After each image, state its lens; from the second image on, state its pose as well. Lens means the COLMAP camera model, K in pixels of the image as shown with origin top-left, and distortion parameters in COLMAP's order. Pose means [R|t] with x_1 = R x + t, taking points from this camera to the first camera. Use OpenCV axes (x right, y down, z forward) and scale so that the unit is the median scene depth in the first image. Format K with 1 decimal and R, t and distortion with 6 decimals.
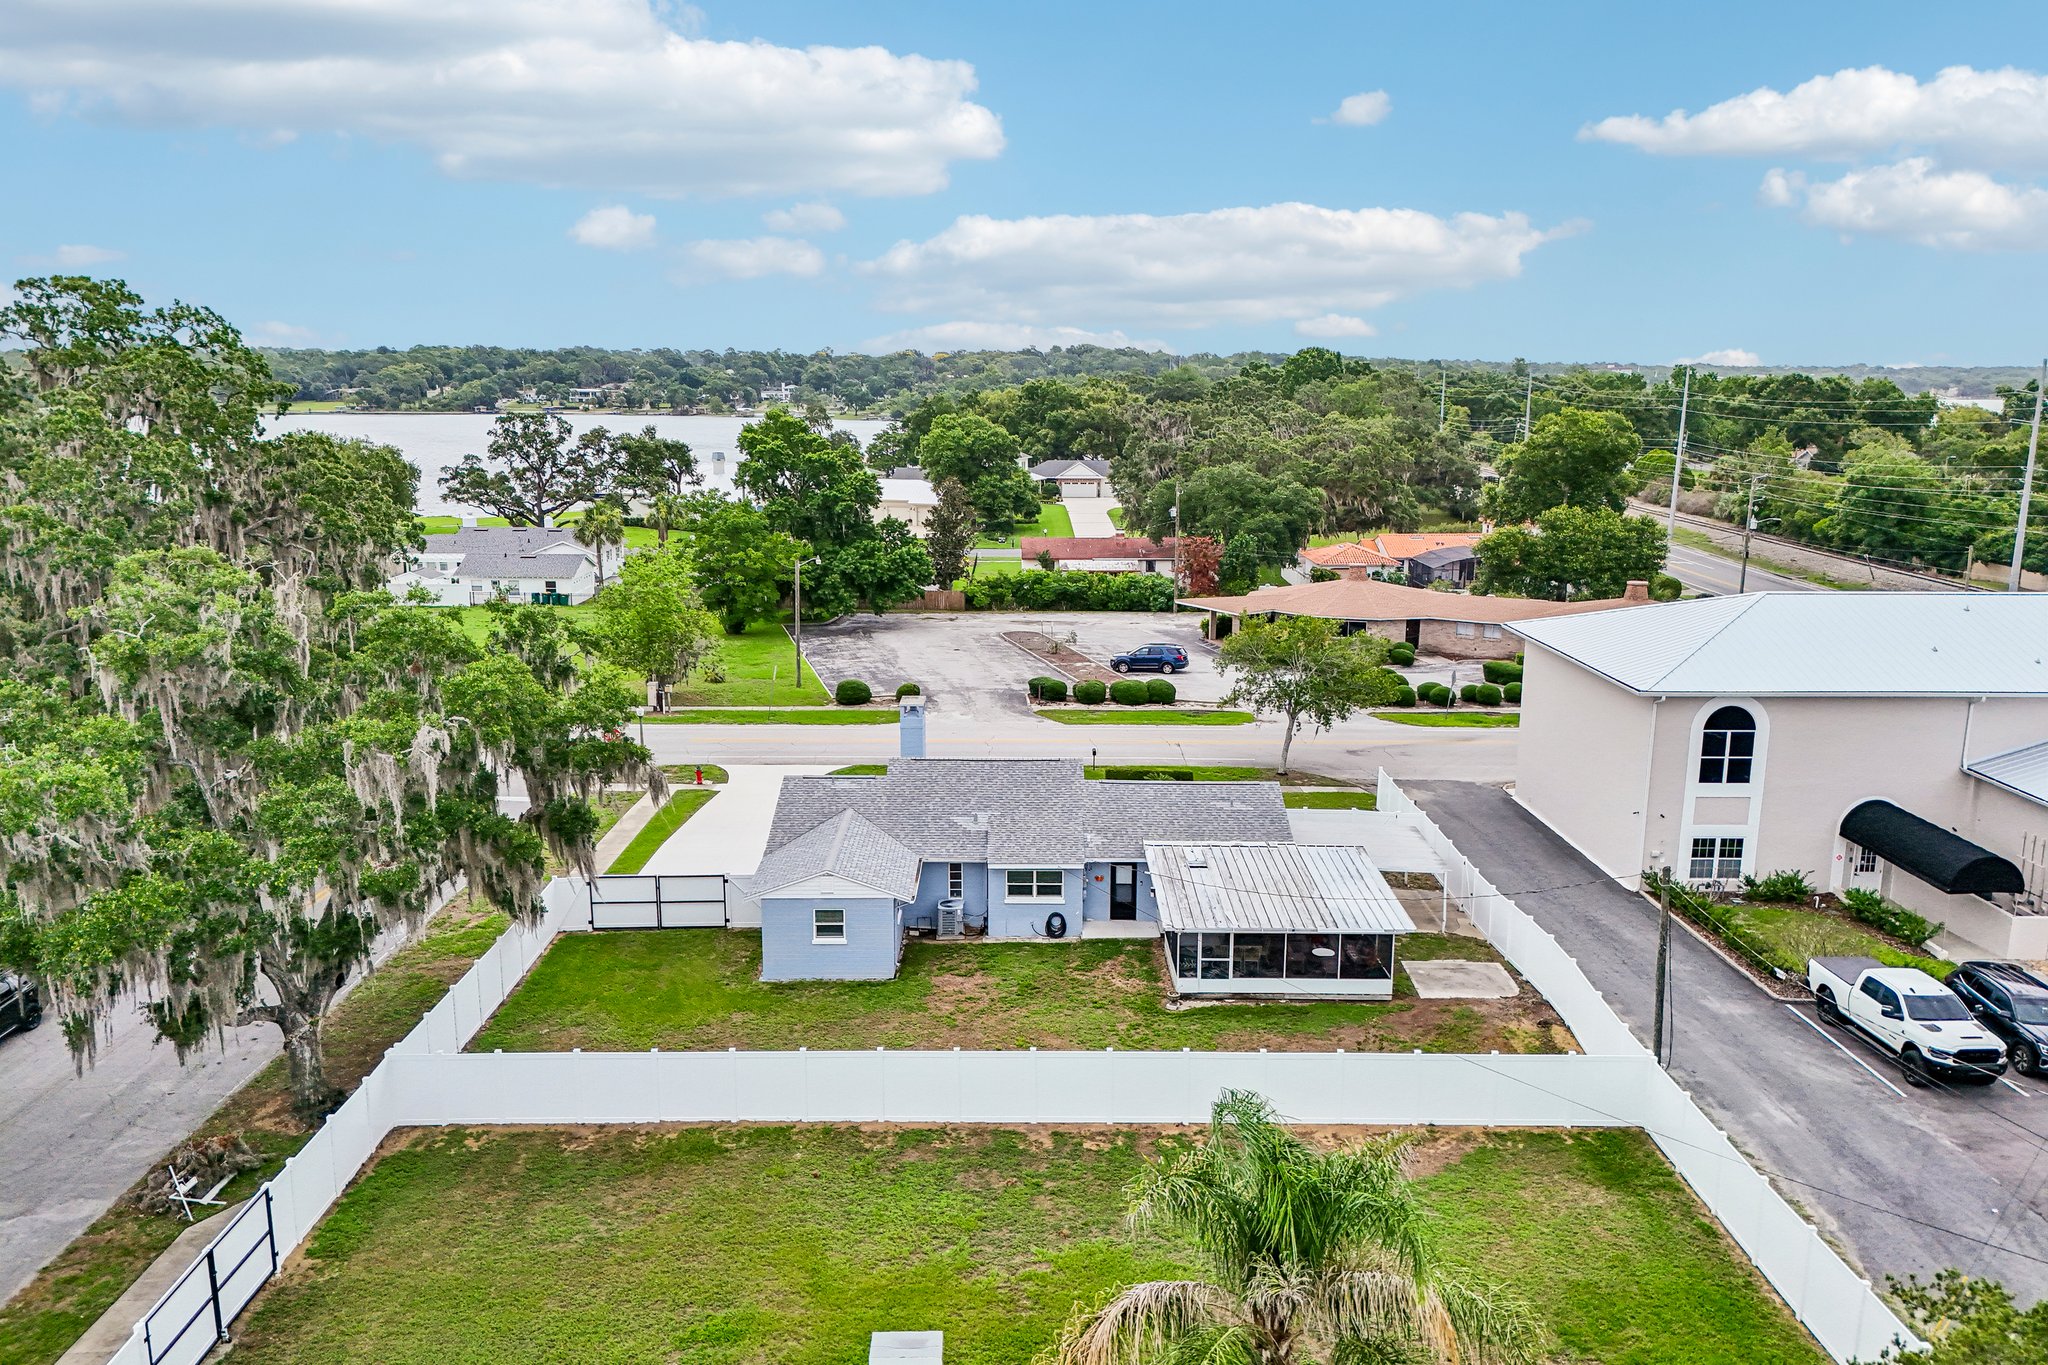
lens RADIAL K [[1489.7, 0, 1022.4], [0, 1489.7, 692.9], [0, 0, 1]] dist [0.157023, -0.398767]
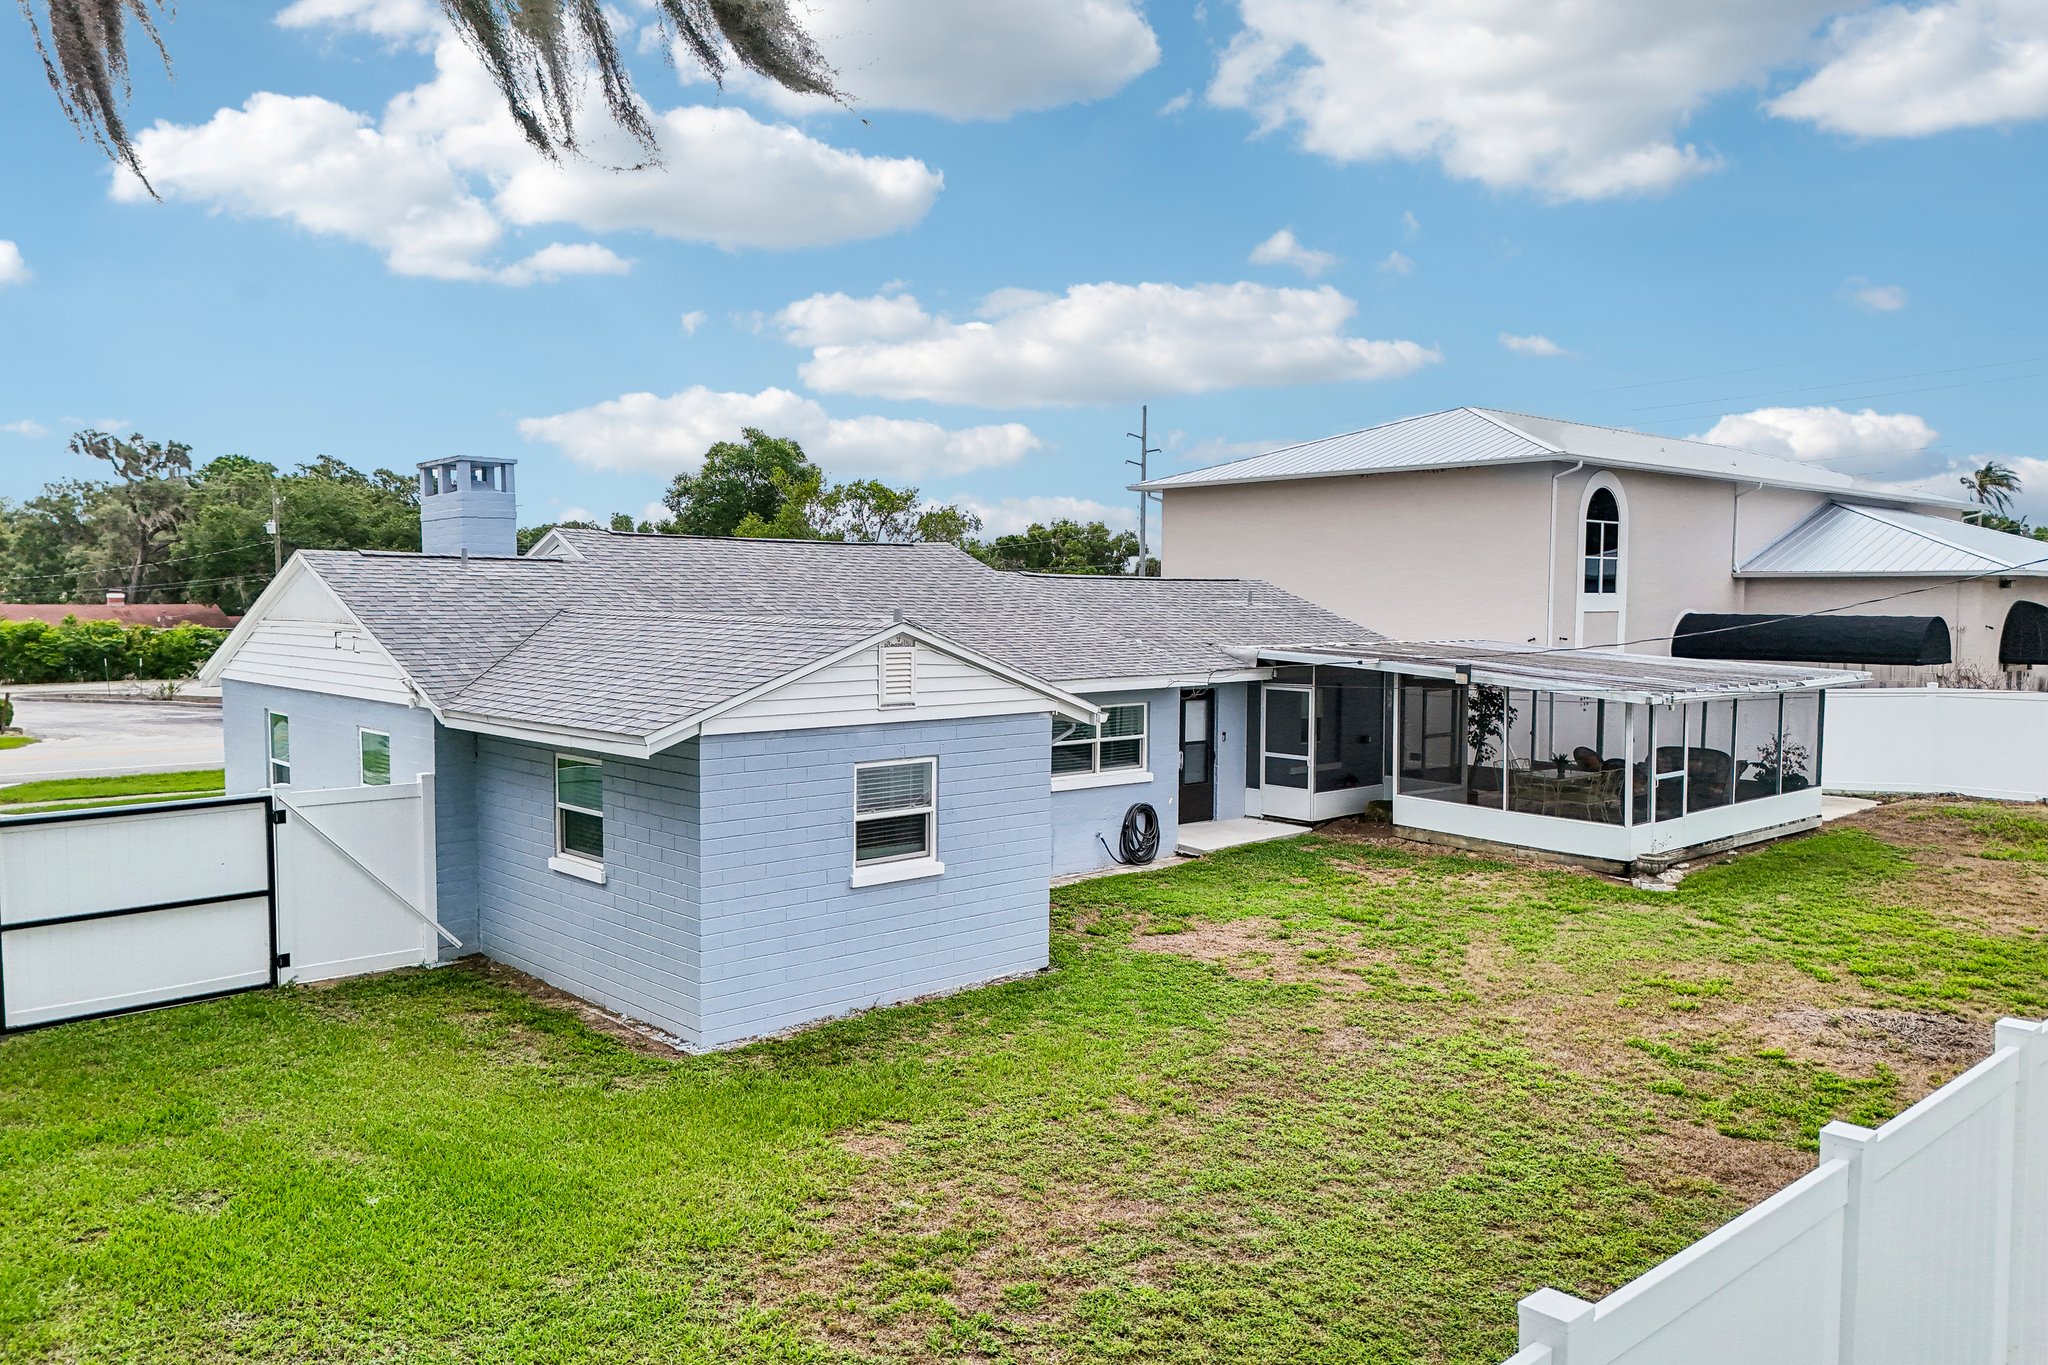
lens RADIAL K [[1498.3, 0, 1029.8], [0, 1498.3, 687.1], [0, 0, 1]] dist [0.089911, -0.100006]
pose [[0.738135, -0.041368, 0.673384, -0.283713], [0.135980, 0.986756, -0.088437, 0.145400], [-0.660807, 0.156845, 0.733985, 0.689021]]
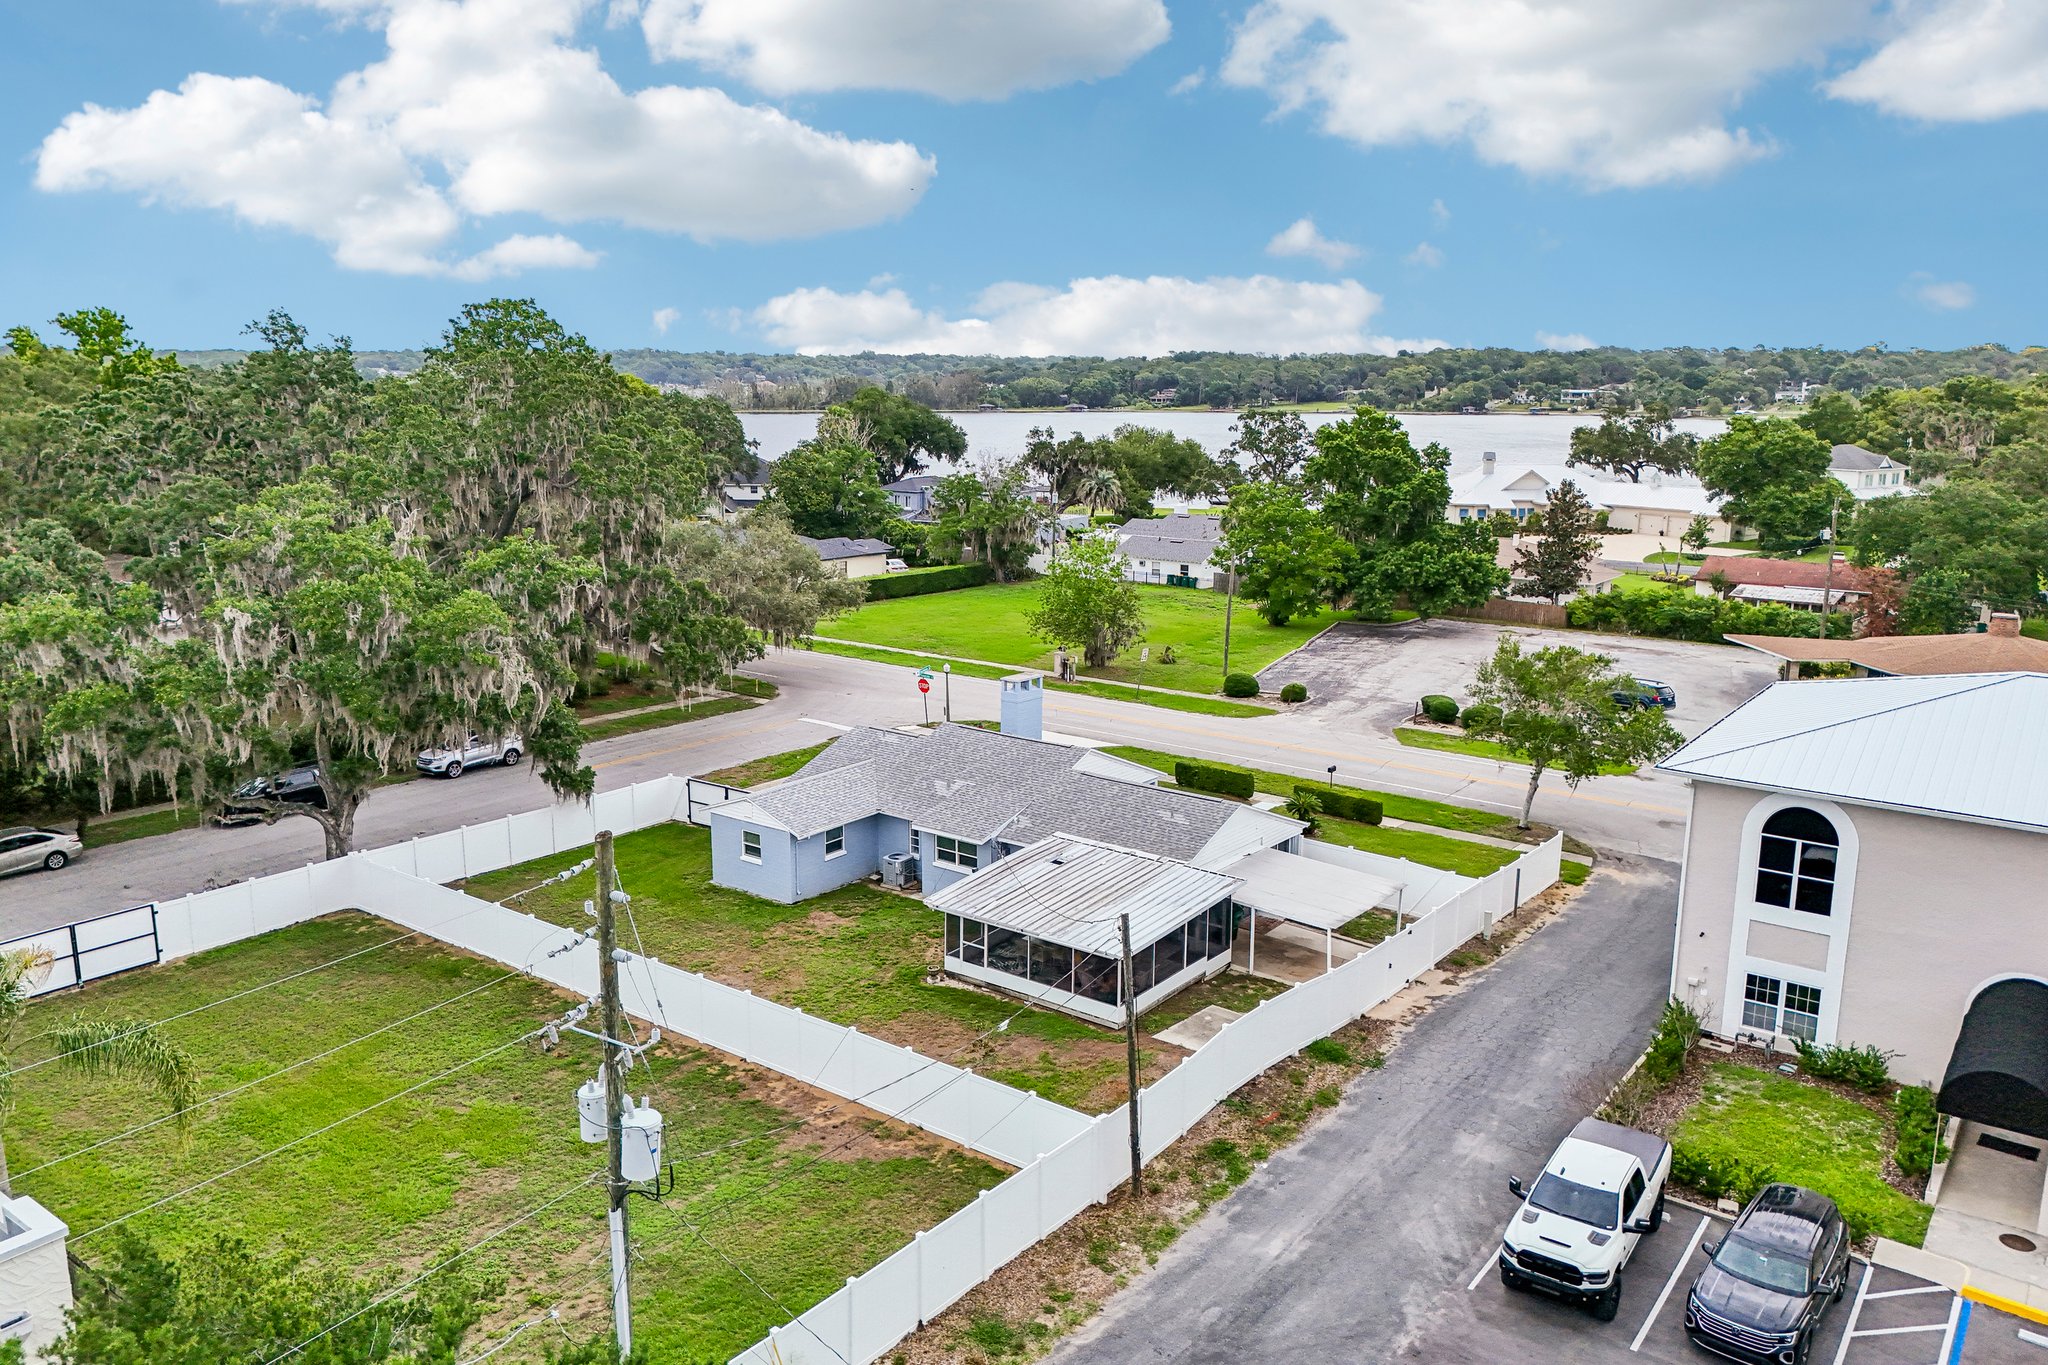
lens RADIAL K [[1498.3, 0, 1029.8], [0, 1498.3, 687.1], [0, 0, 1]] dist [0.089911, -0.100006]
pose [[0.797120, 0.124017, -0.590947, 0.643051], [-0.127192, 0.991208, 0.036450, -0.031184], [0.590272, 0.046109, 0.805886, 0.176294]]
